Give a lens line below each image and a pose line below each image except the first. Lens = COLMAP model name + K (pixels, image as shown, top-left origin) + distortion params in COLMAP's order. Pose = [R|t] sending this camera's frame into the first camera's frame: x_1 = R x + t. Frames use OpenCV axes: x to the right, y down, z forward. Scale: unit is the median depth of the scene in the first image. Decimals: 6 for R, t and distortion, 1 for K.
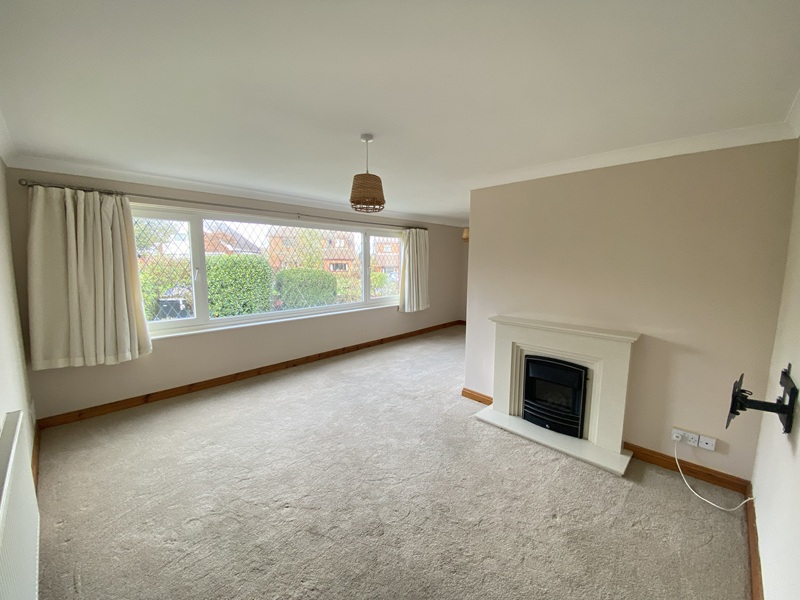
lens RADIAL K [[327.9, 0, 400.0], [0, 327.9, 300.0], [0, 0, 1]] dist [0.026509, -0.000344]
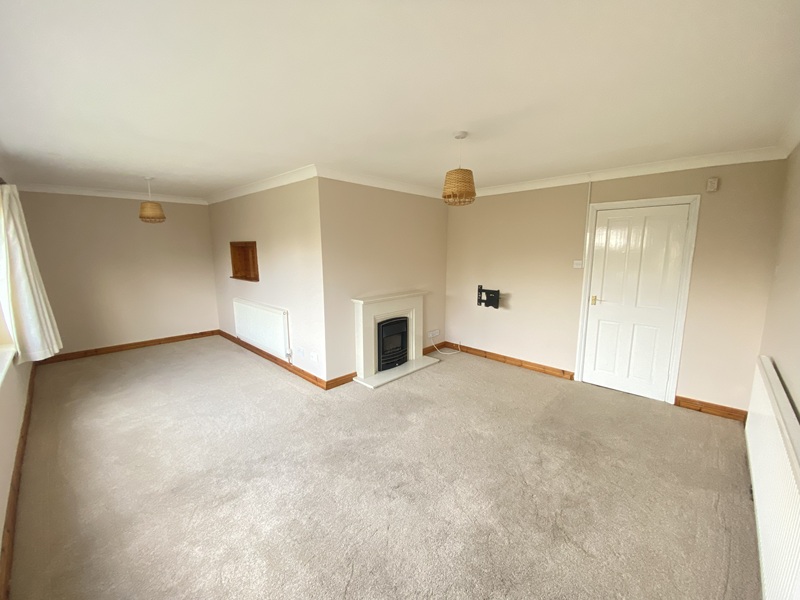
lens RADIAL K [[327.9, 0, 400.0], [0, 327.9, 300.0], [0, 0, 1]] dist [0.026509, -0.000344]
pose [[-0.012228, -0.162419, 0.986646, -0.875076], [0.126957, 0.978482, 0.162648, -0.120555], [-0.991833, 0.127250, 0.008655, 0.892248]]
